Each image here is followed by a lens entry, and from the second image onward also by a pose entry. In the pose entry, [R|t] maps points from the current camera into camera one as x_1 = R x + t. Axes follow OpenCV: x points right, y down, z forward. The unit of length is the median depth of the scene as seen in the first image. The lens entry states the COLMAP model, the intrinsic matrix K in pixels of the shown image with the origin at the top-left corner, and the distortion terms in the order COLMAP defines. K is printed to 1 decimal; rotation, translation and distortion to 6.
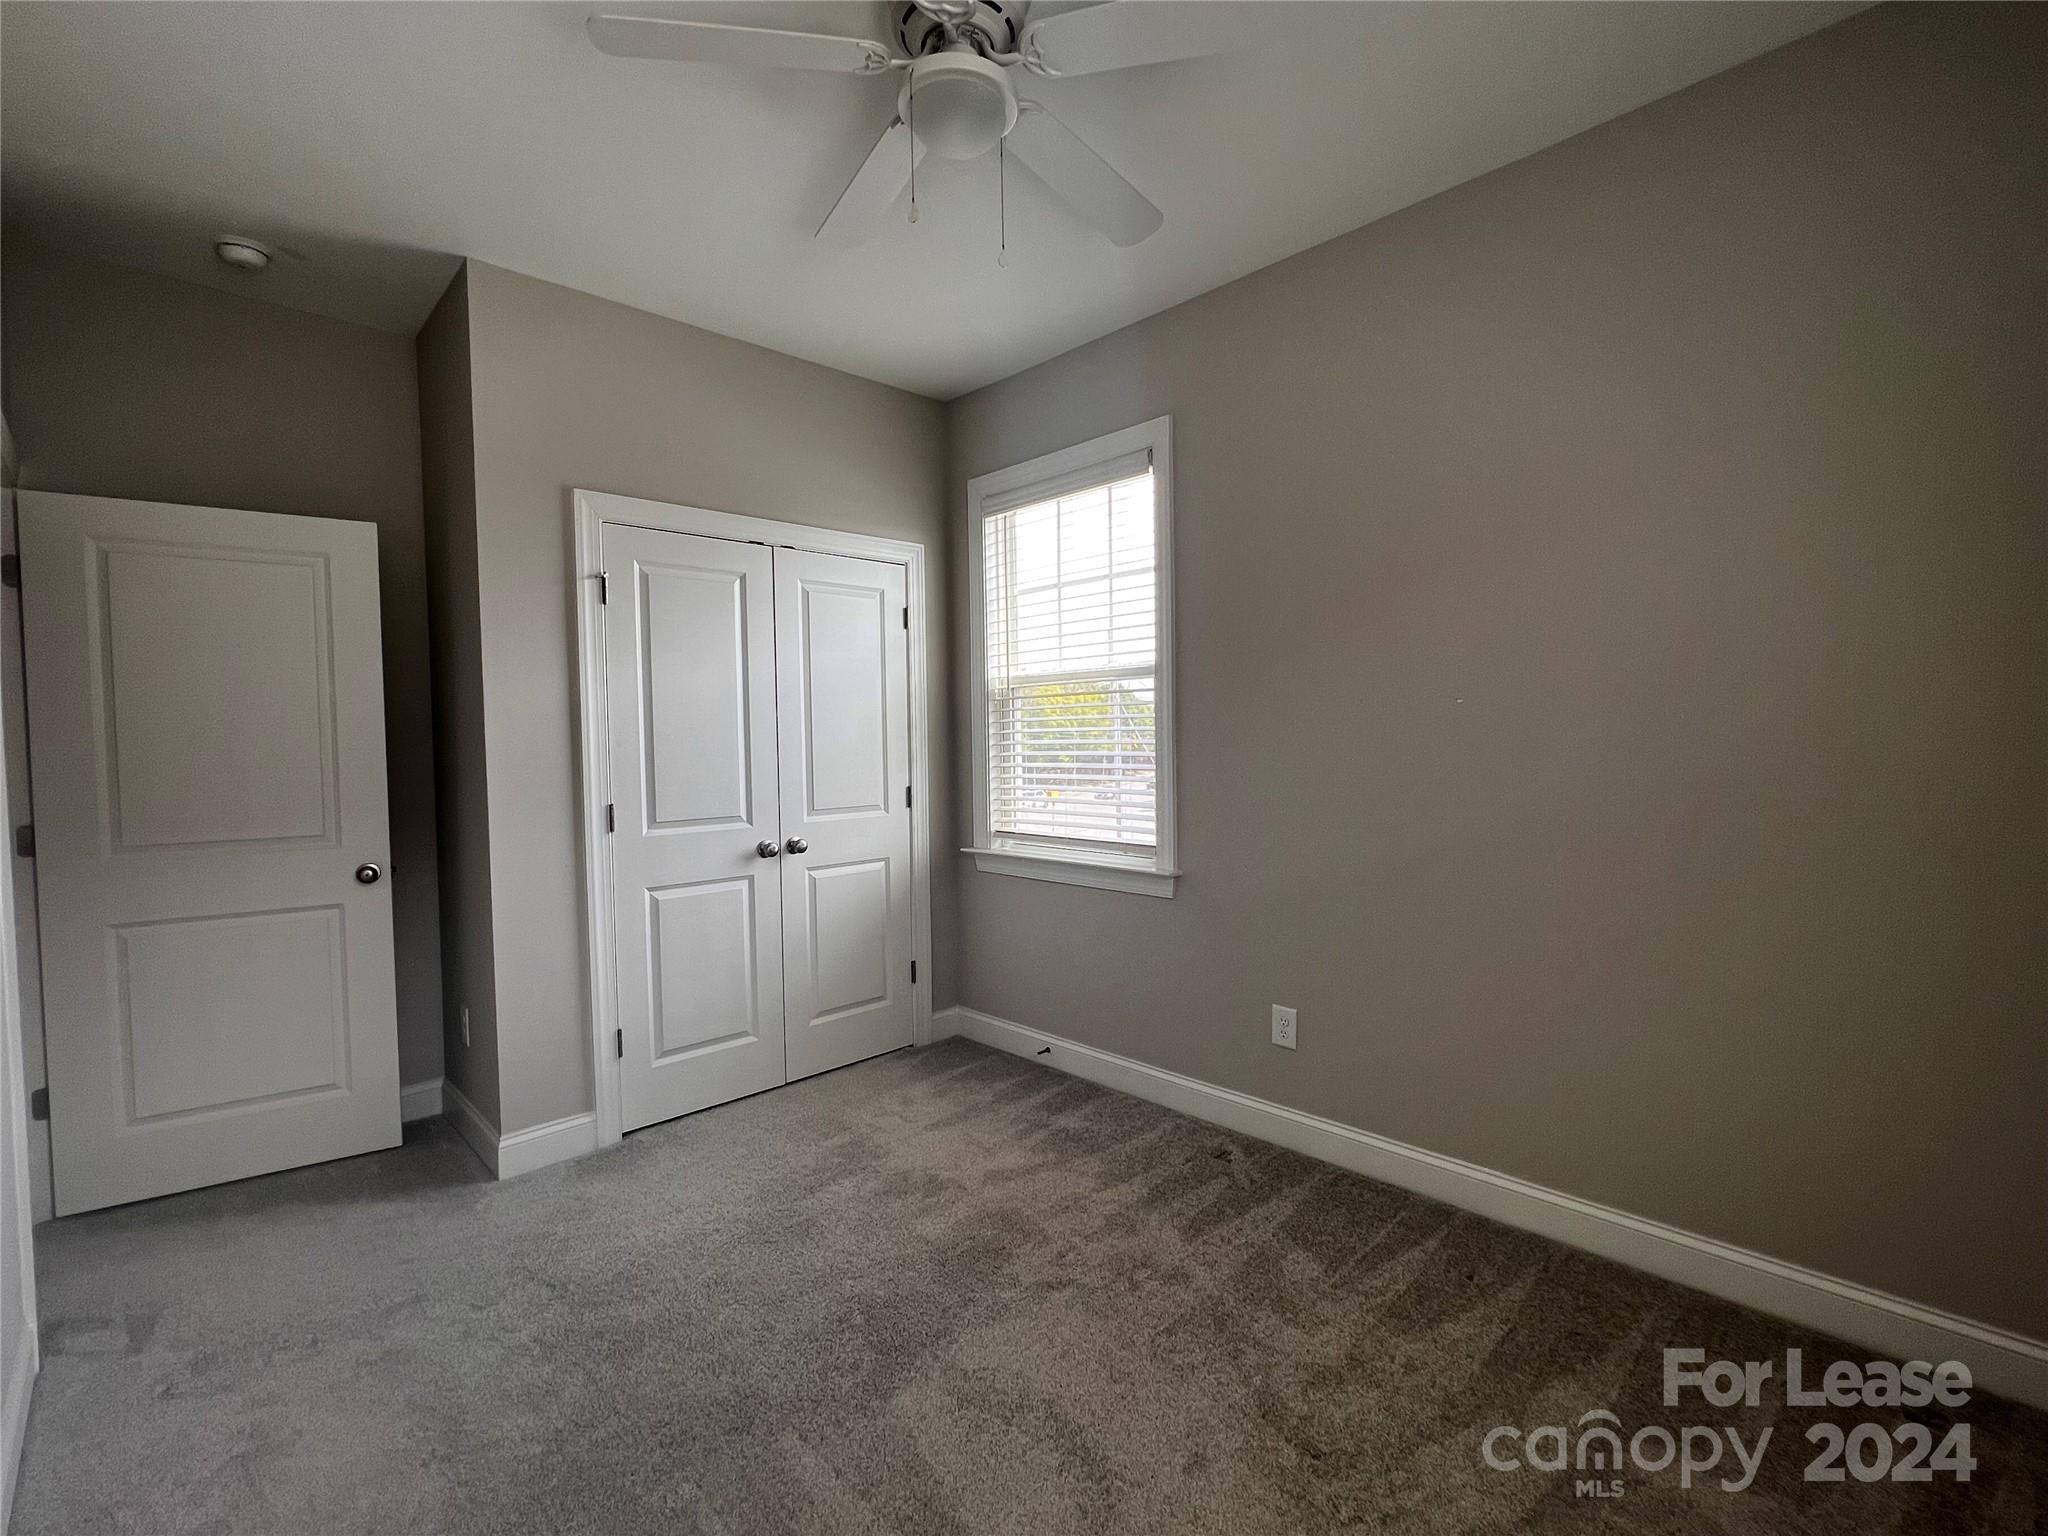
lens RADIAL K [[912.1, 0, 1018.1], [0, 912.1, 769.1], [0, 0, 1]] dist [-0.003621, -0.001210]
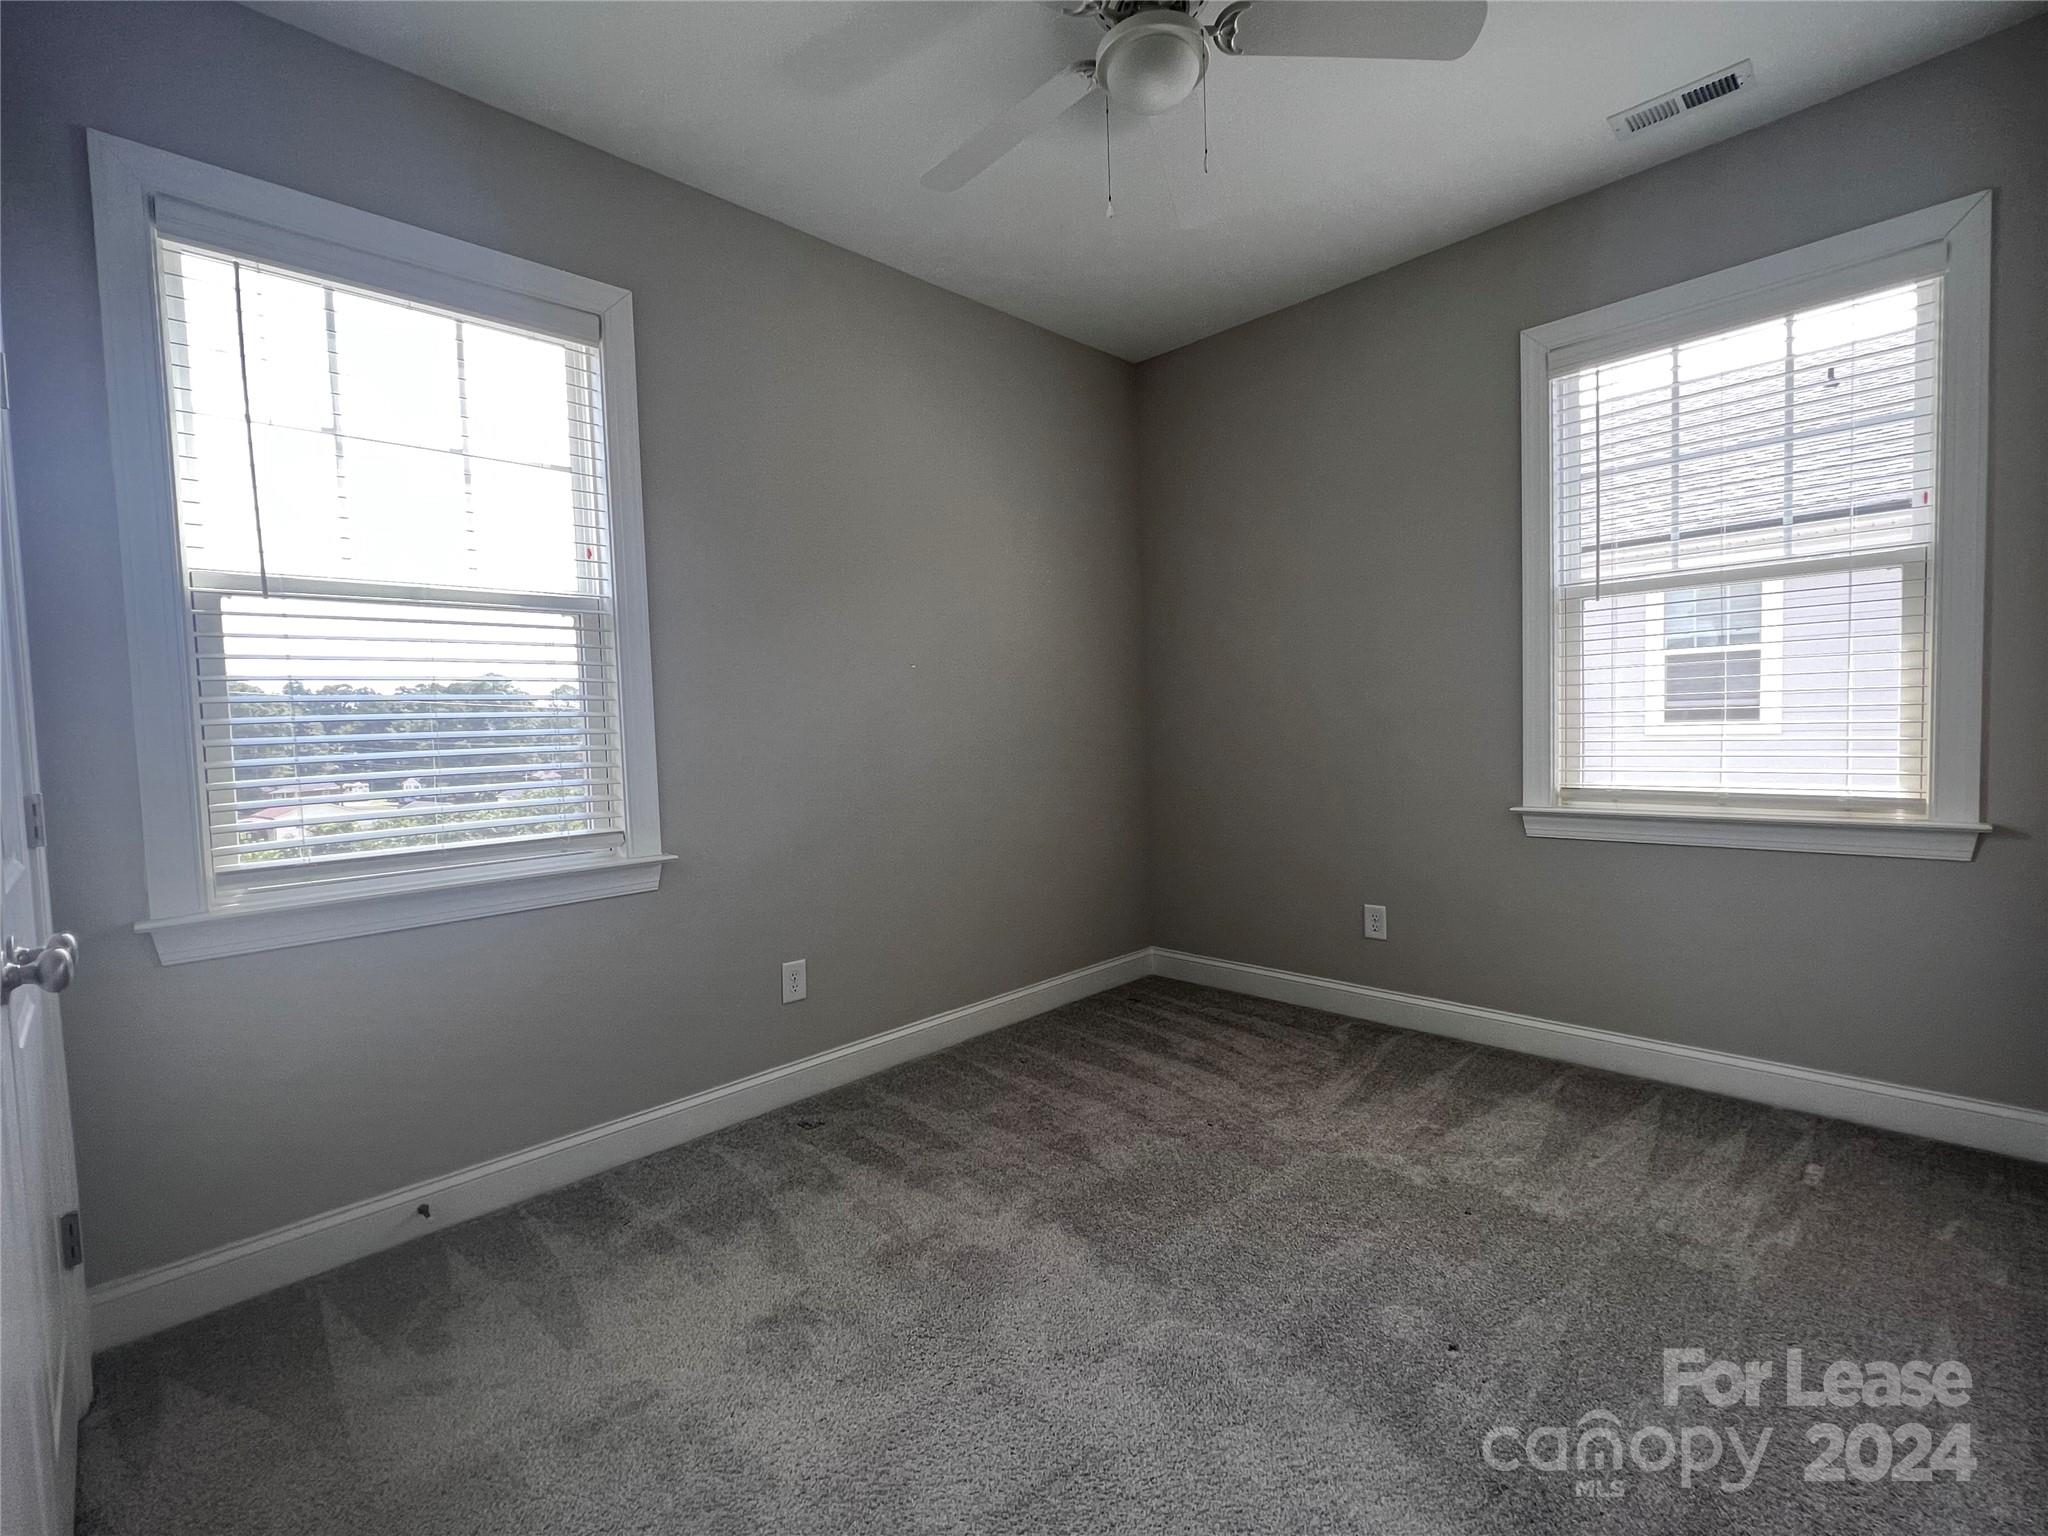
lens RADIAL K [[912.1, 0, 1035.1], [0, 912.1, 763.0], [0, 0, 1]] dist [-0.003621, -0.001210]
pose [[-0.022096, -0.032281, 0.999235, -0.640329], [0.067552, 0.997146, 0.033707, 0.024474], [-0.997471, 0.068245, -0.019853, 0.665824]]
